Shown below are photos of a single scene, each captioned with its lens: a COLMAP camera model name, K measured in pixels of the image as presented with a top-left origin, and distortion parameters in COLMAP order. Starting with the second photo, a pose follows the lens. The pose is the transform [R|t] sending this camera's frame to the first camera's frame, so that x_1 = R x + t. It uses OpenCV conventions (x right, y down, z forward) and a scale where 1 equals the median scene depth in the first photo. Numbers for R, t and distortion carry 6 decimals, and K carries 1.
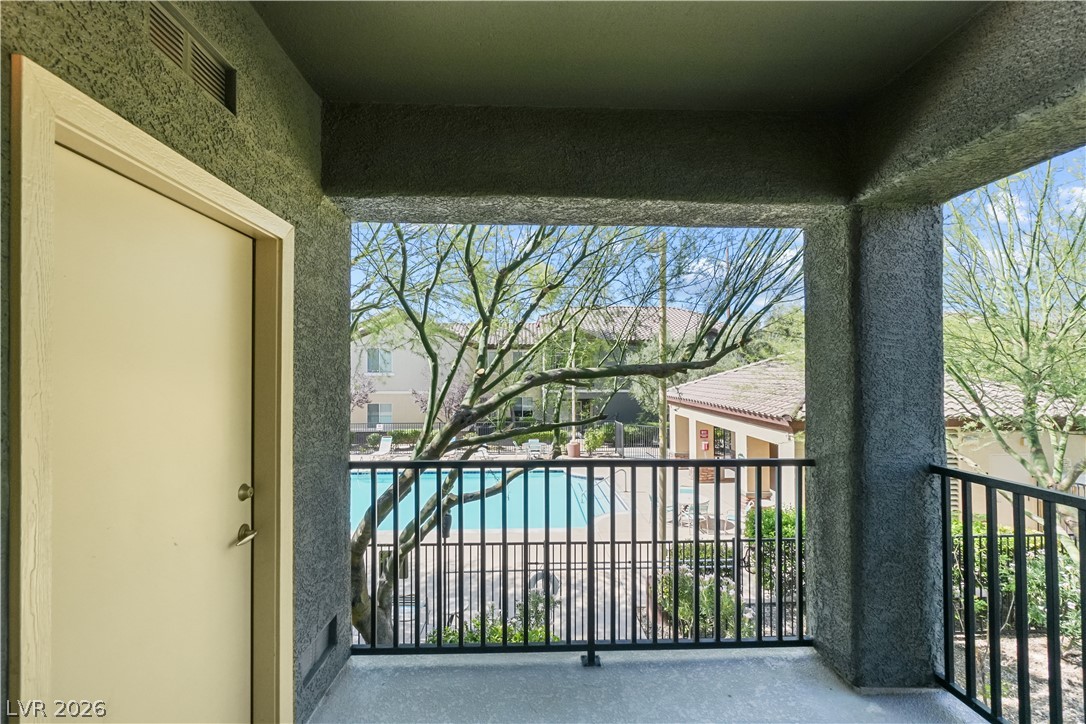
lens RADIAL K [[477.1, 0, 528.8], [0, 477.1, 369.4], [0, 0, 1]] dist [-0.003557, -0.000008]
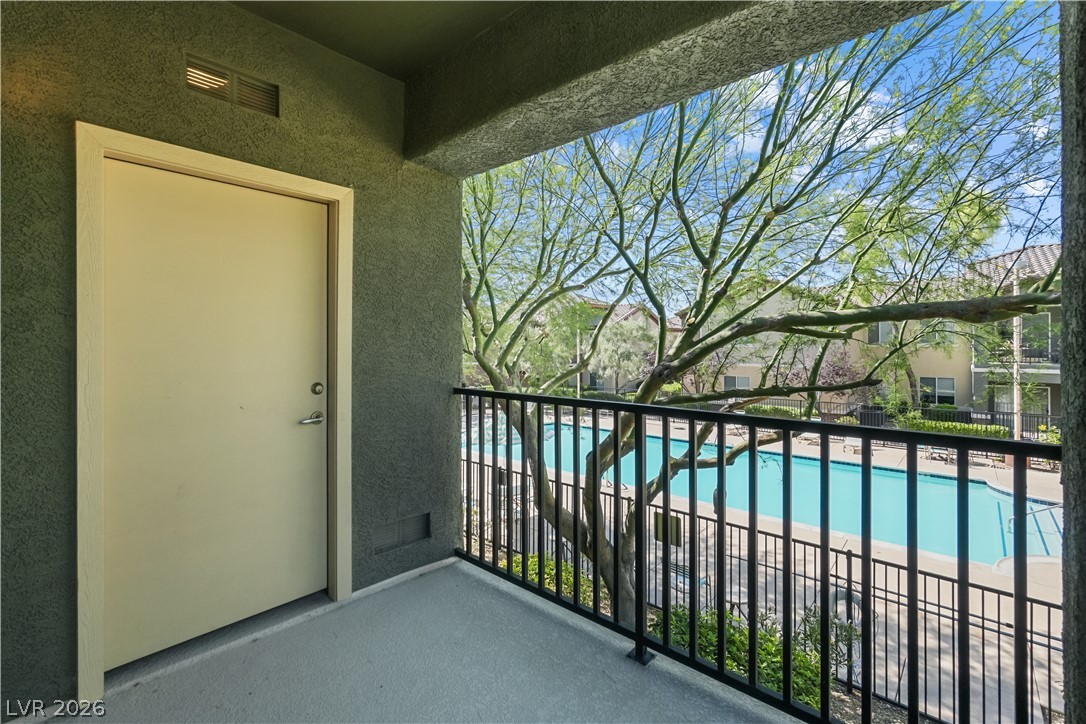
lens RADIAL K [[477.1, 0, 528.1], [0, 477.1, 345.6], [0, 0, 1]] dist [-0.003557, -0.000008]
pose [[0.721663, 0.003848, -0.692234, 0.279640], [-0.000970, 0.999989, 0.004547, 0.043915], [0.692244, -0.002611, 0.721659, 0.148337]]
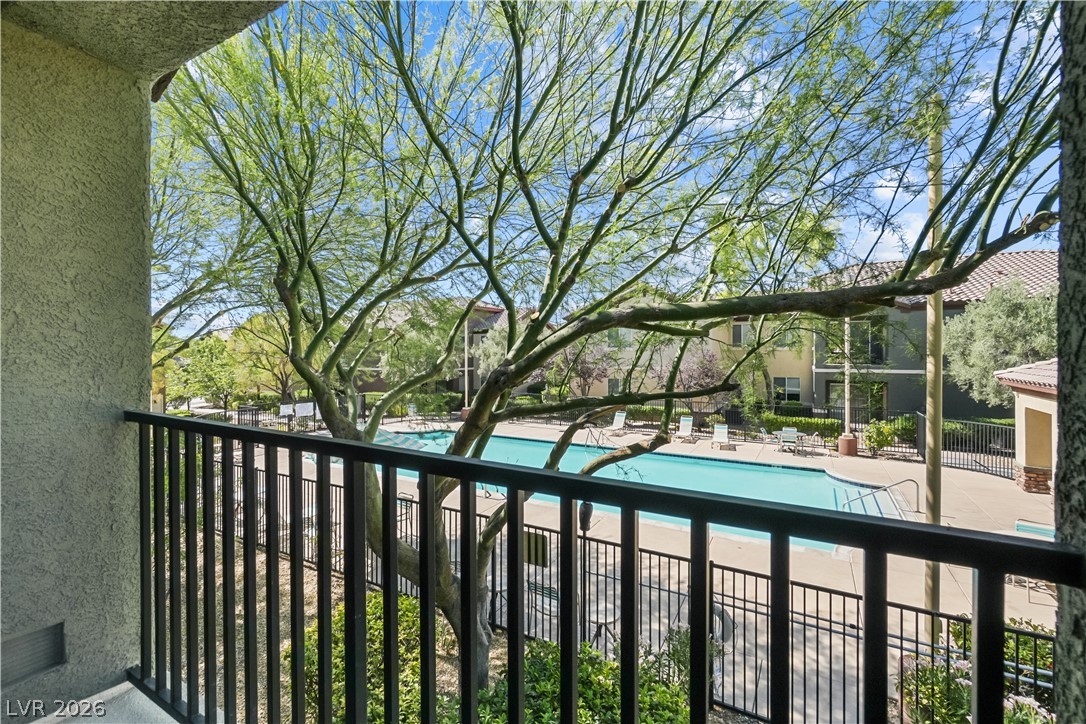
lens RADIAL K [[477.1, 0, 526.2], [0, 477.1, 353.3], [0, 0, 1]] dist [-0.003557, -0.000008]
pose [[0.850761, 0.006388, -0.525514, 0.259168], [-0.000338, 0.999933, 0.011608, 0.050160], [0.525553, -0.009698, 0.850706, 0.355580]]
